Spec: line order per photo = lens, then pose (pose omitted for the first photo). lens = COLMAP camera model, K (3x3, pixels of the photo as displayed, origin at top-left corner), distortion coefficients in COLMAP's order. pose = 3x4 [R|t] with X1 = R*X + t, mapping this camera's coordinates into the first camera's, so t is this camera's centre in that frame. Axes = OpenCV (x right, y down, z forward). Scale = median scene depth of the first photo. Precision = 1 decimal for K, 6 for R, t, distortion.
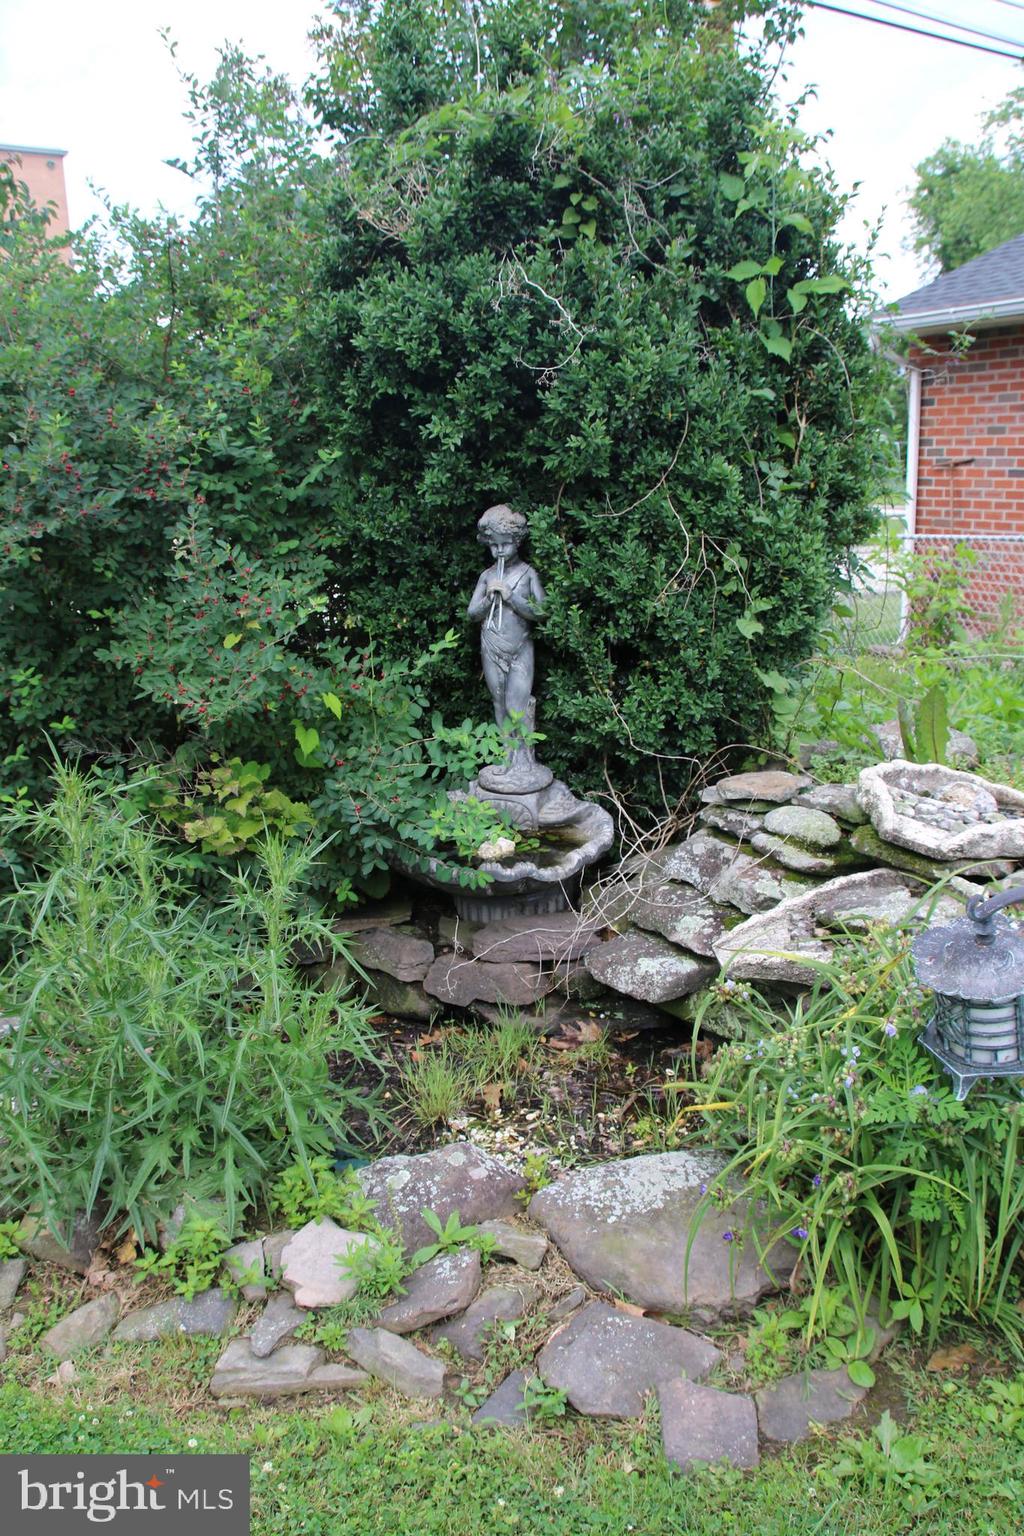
lens RADIAL K [[1275.1, 0, 516.2], [0, 1275.1, 762.3], [0, 0, 1]] dist [-0.137602, 0.134308]
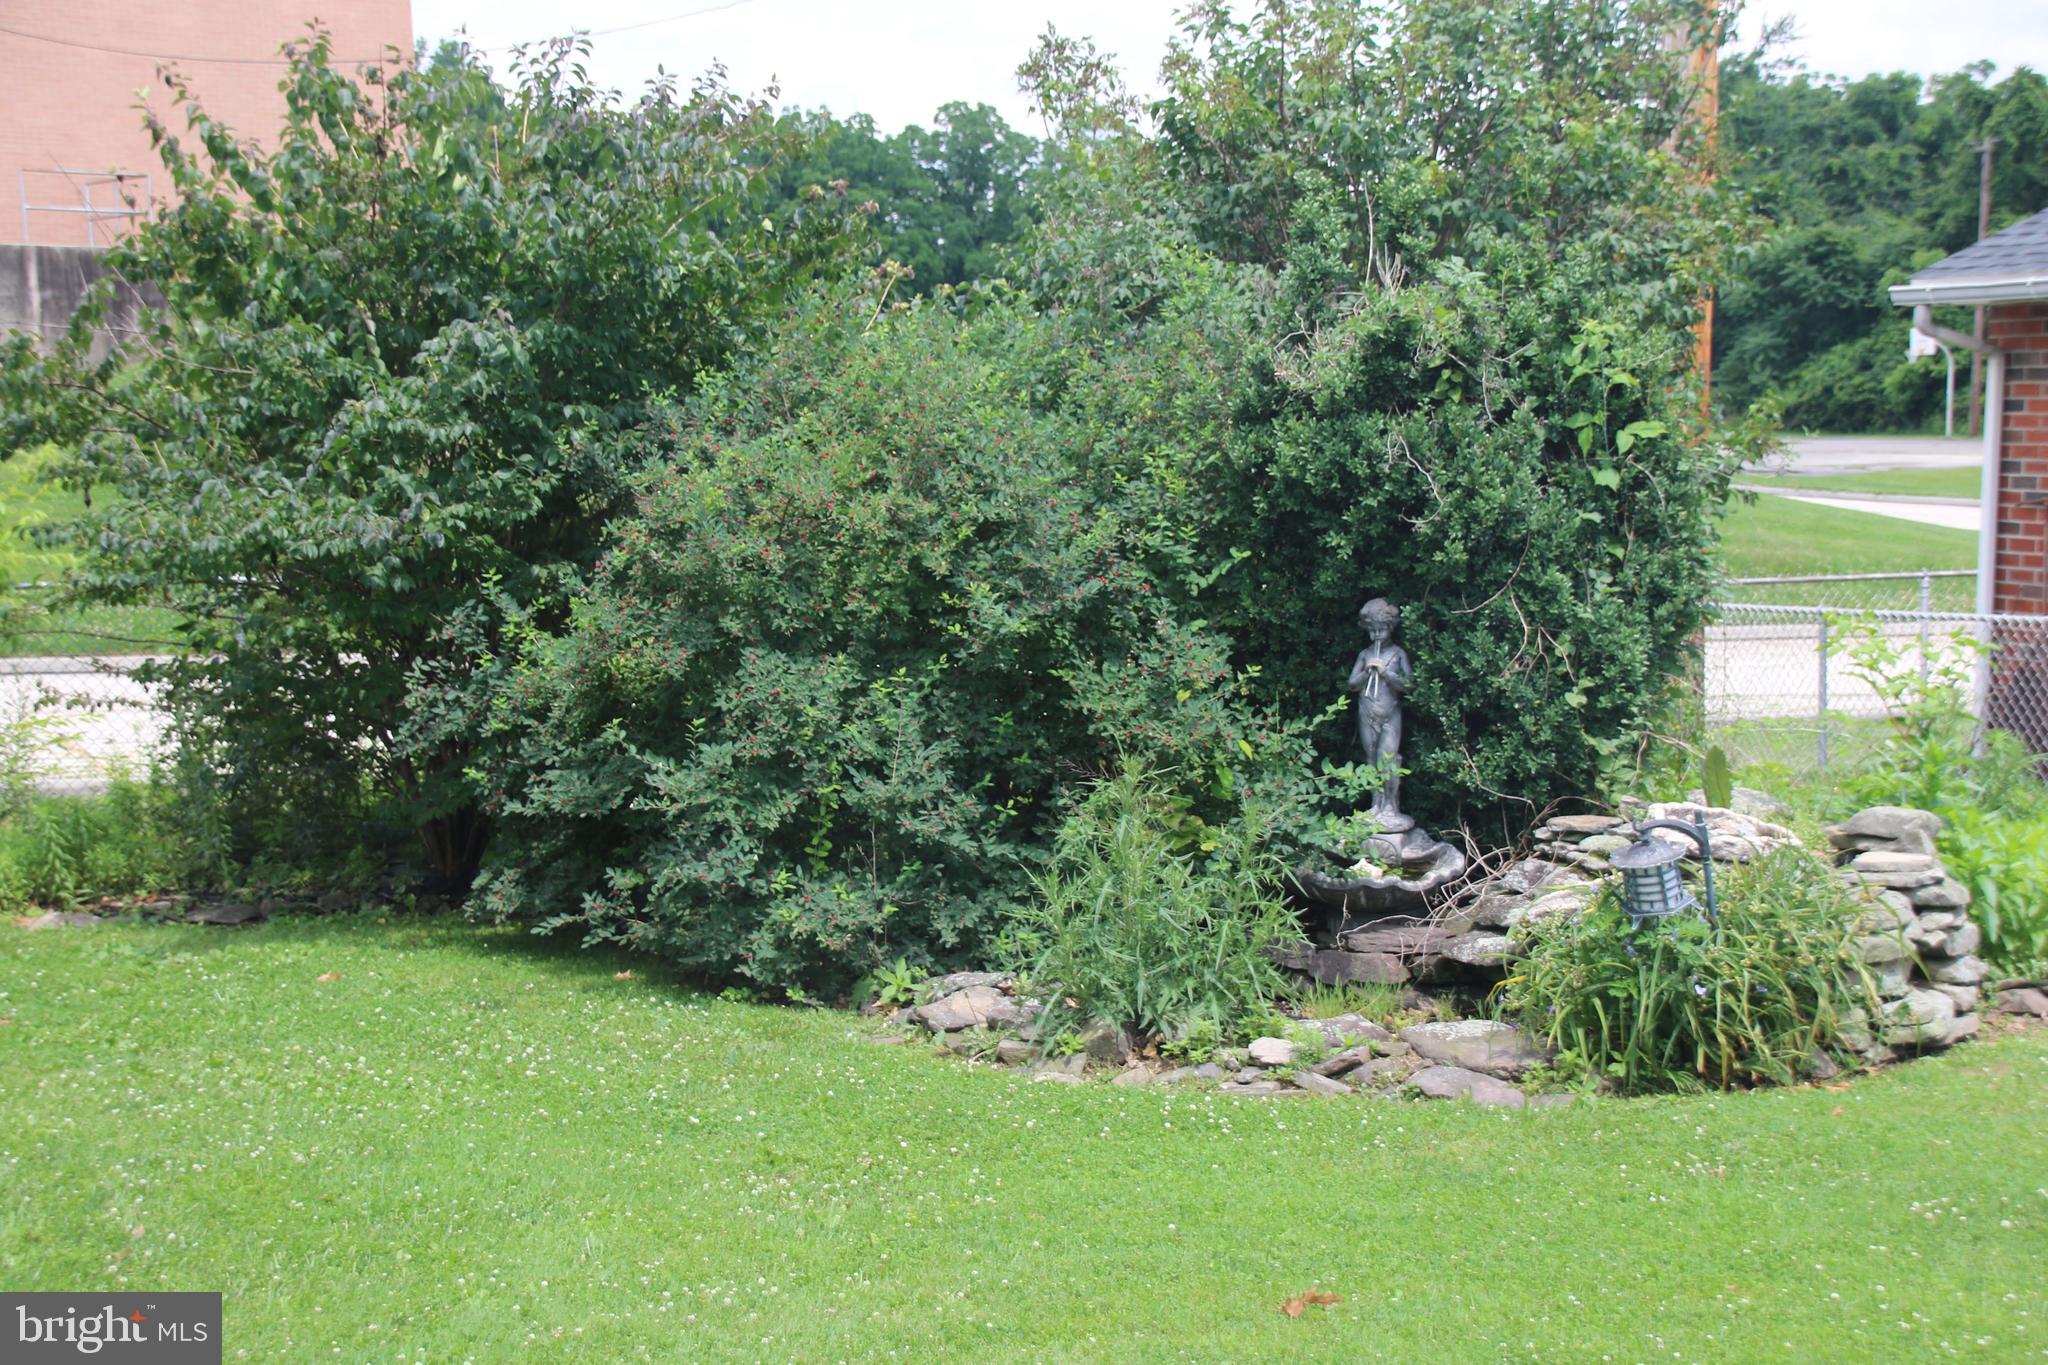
lens RADIAL K [[3340.3, 0, 1020.9], [0, 3340.3, 699.5], [0, 0, 1]] dist [0.330282, 0.000000]
pose [[0.996029, 0.030185, -0.083754, -0.085671], [-0.041100, 0.990420, -0.131830, 0.355451], [0.078972, 0.134749, 0.987728, -2.343274]]
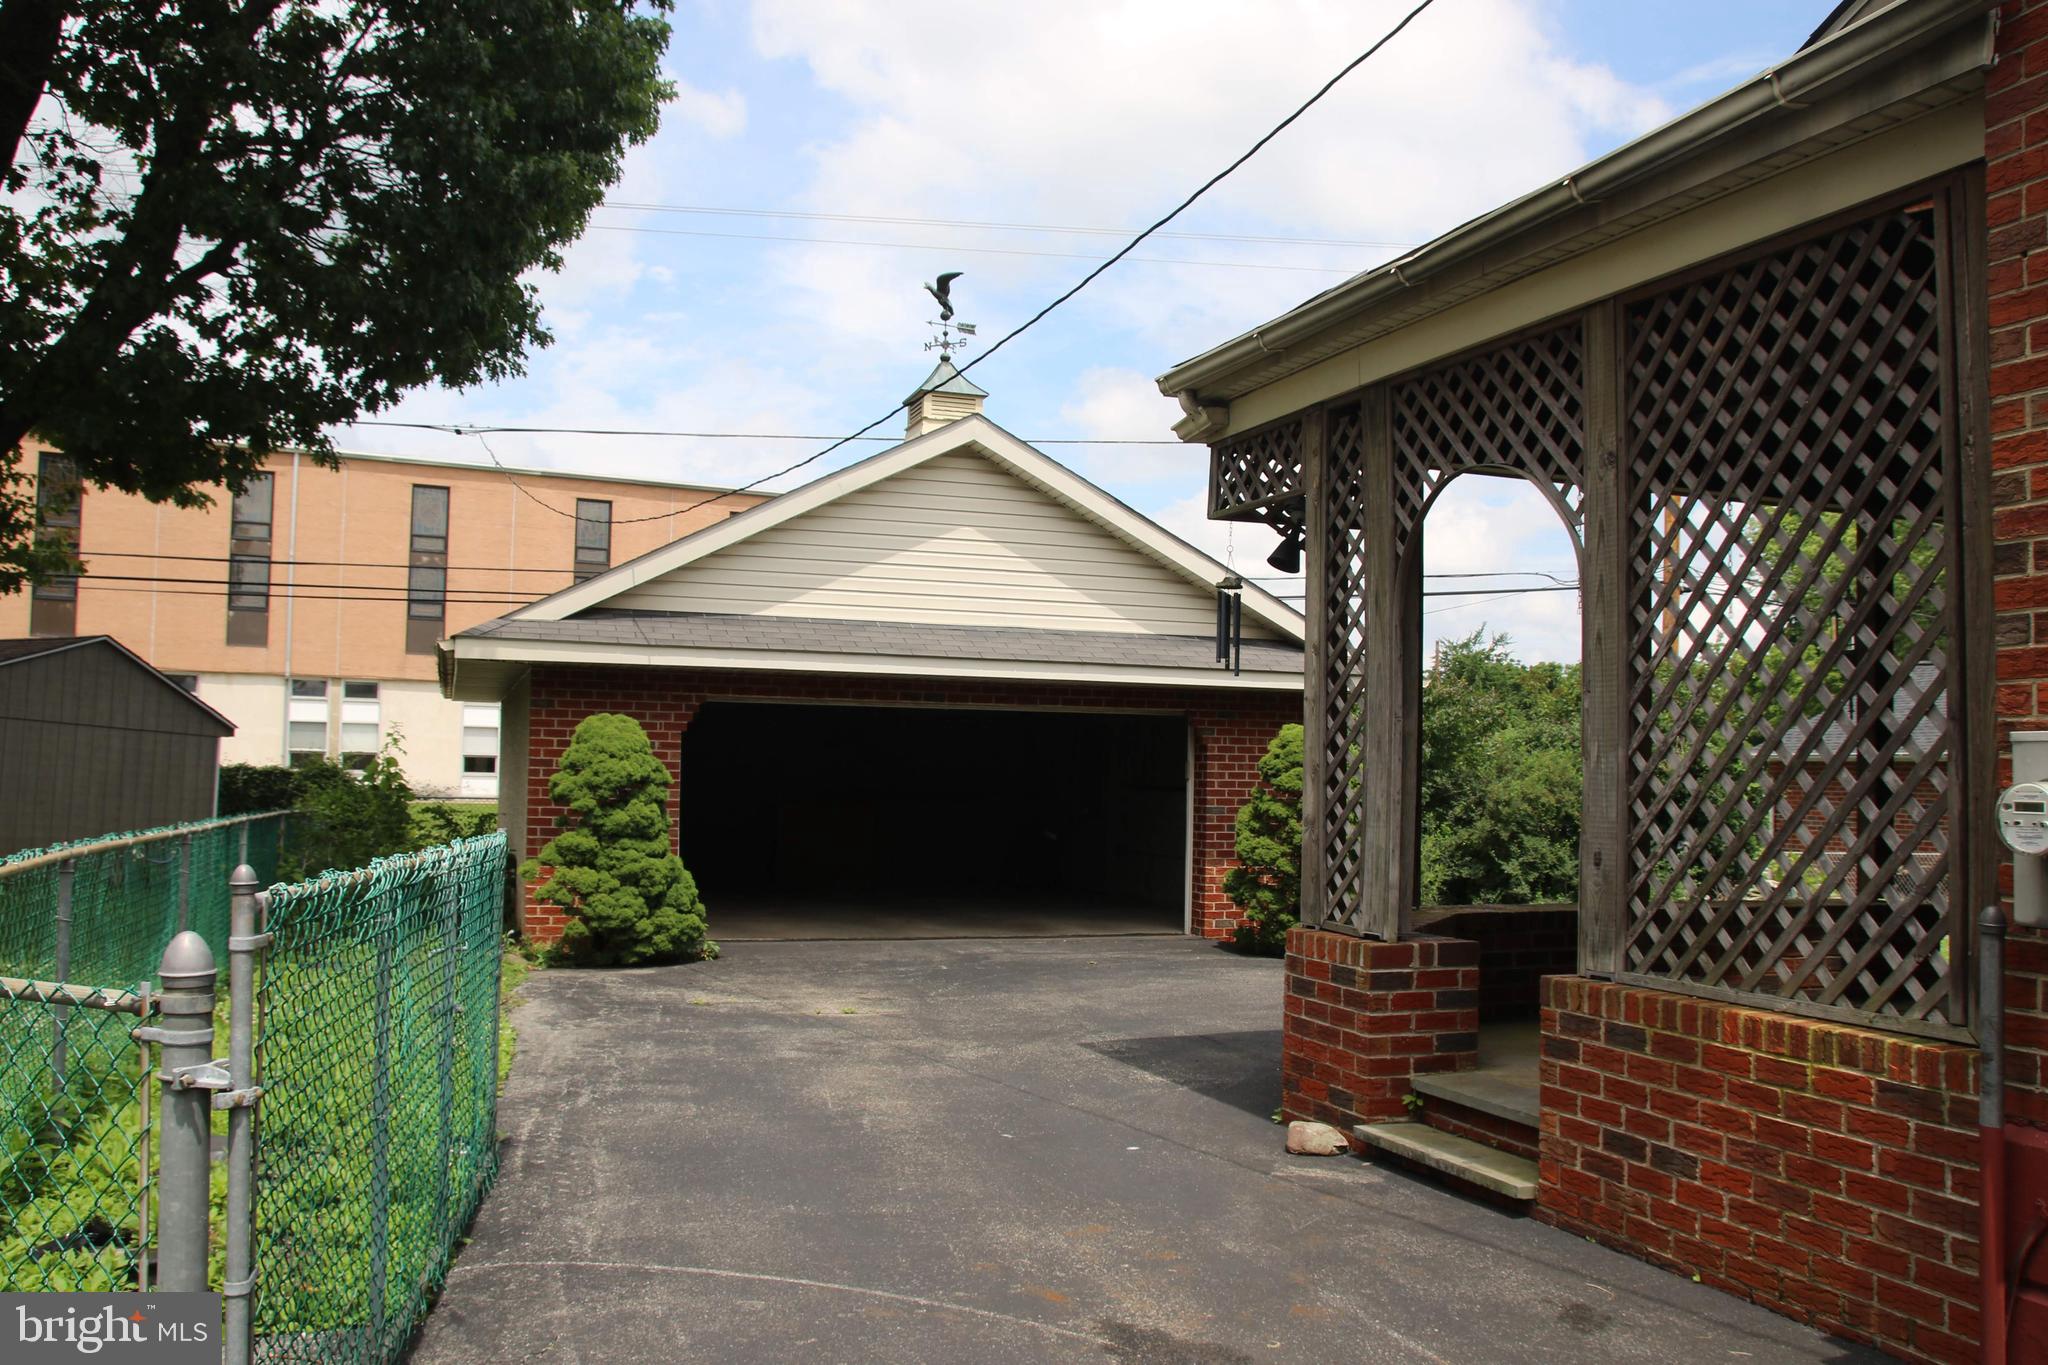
lens RADIAL K [[1700.2, 0, 1032.0], [0, 1700.2, 677.0], [0, 0, 1]] dist [-0.137602, 0.134308]
pose [[0.991047, 0.052797, -0.122628, -1.757058], [-0.086036, 0.954897, -0.284199, 1.289494], [0.102092, 0.292205, 0.950891, -5.532155]]
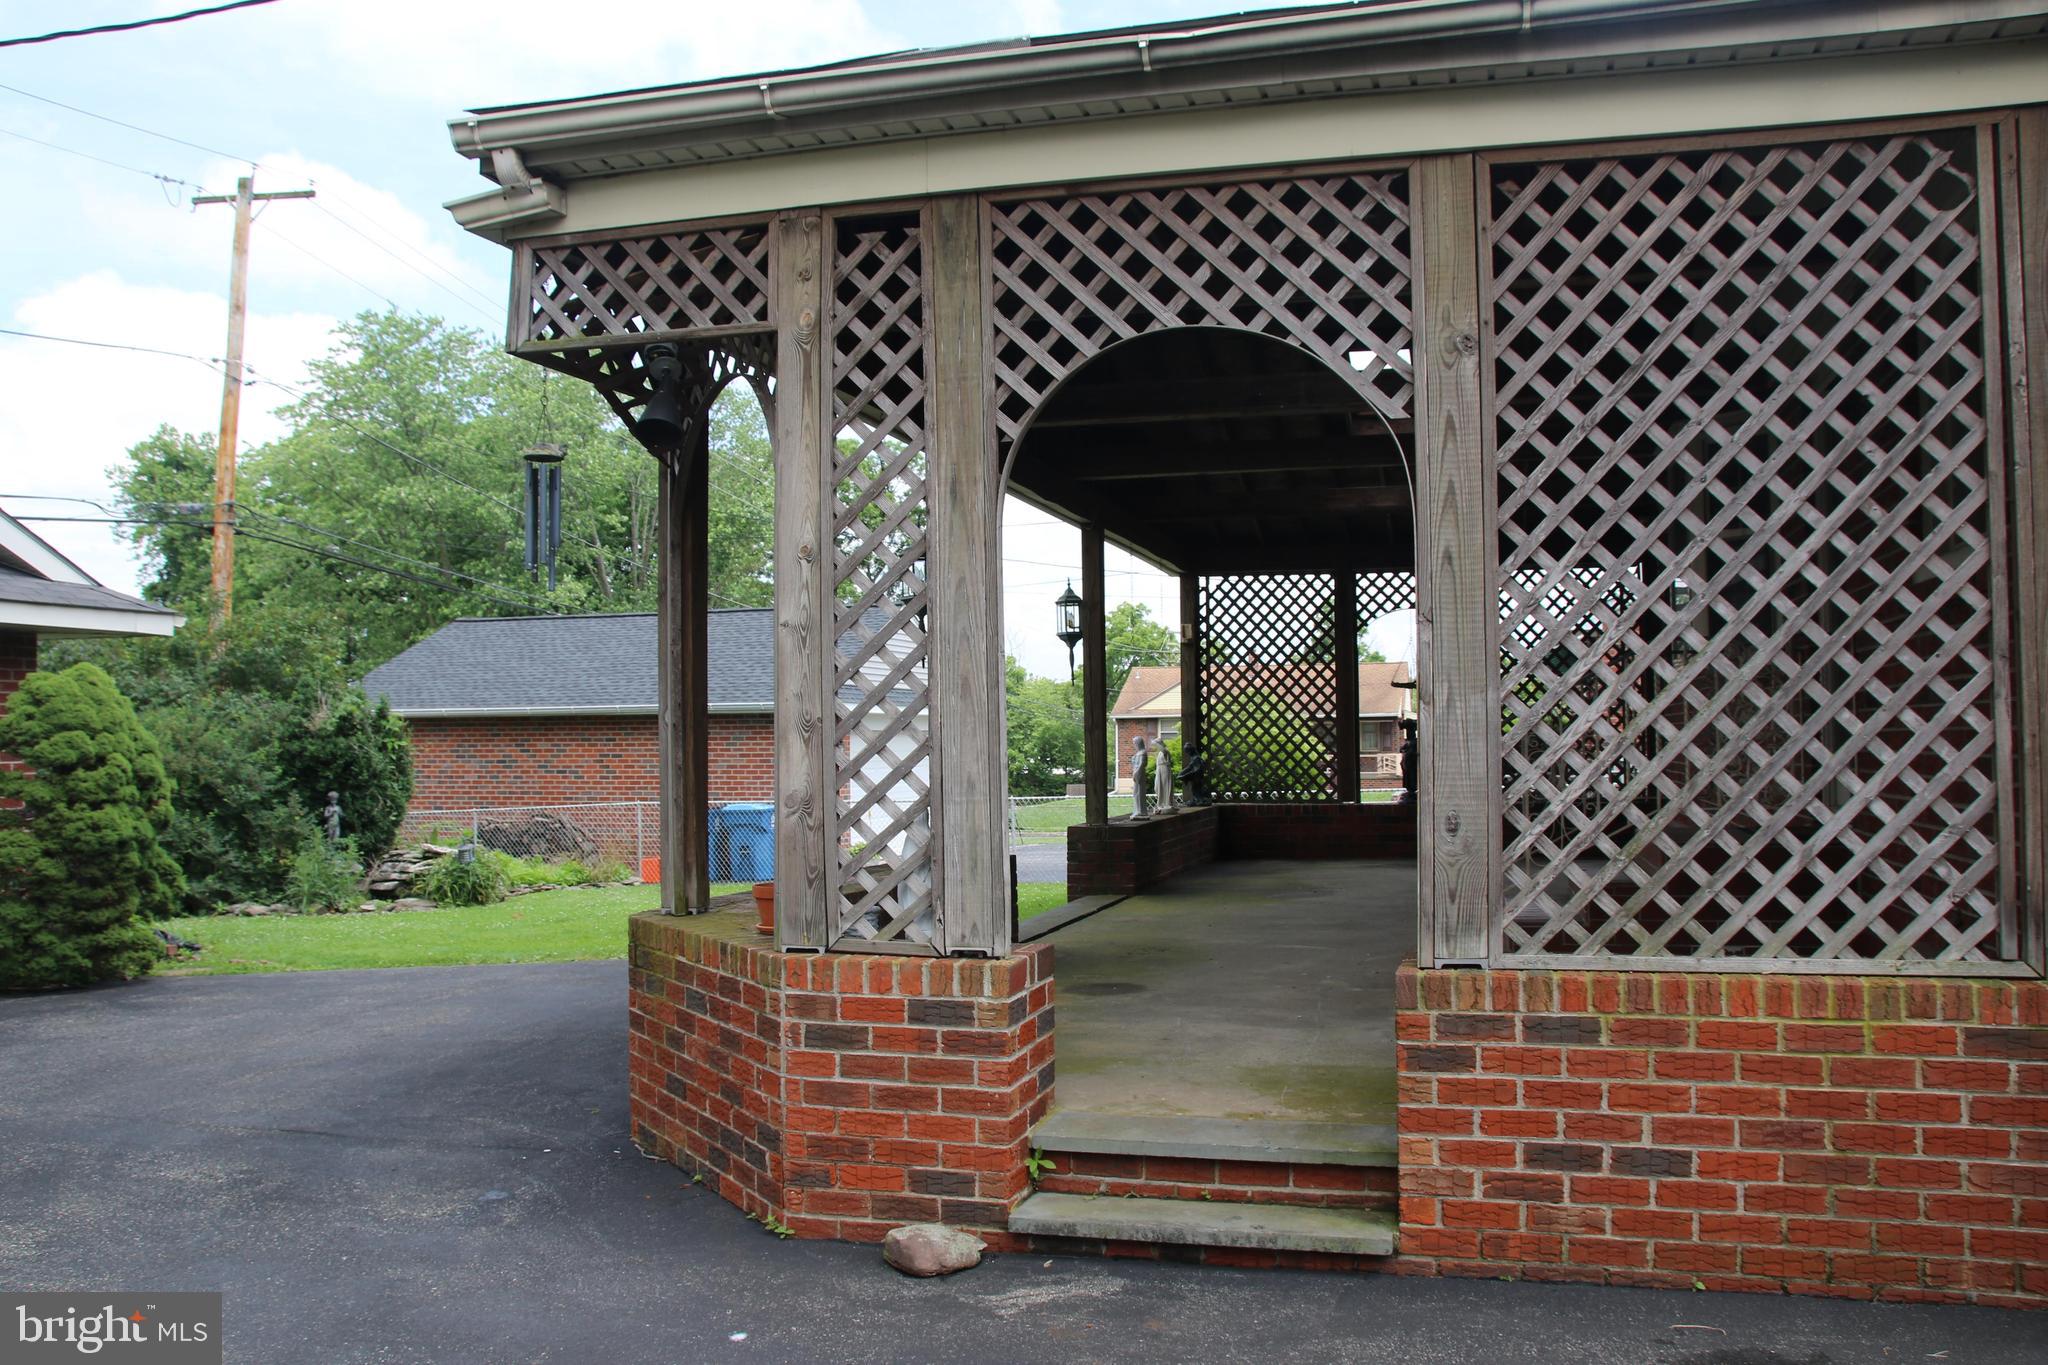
lens RADIAL K [[1700.2, 0, 992.2], [0, 1700.2, 694.9], [0, 0, 1]] dist [-0.137602, 0.134308]
pose [[0.687453, 0.051967, 0.724368, -2.664004], [0.154393, 0.964177, -0.215696, 1.079127], [-0.709628, 0.260118, 0.654803, -4.506161]]
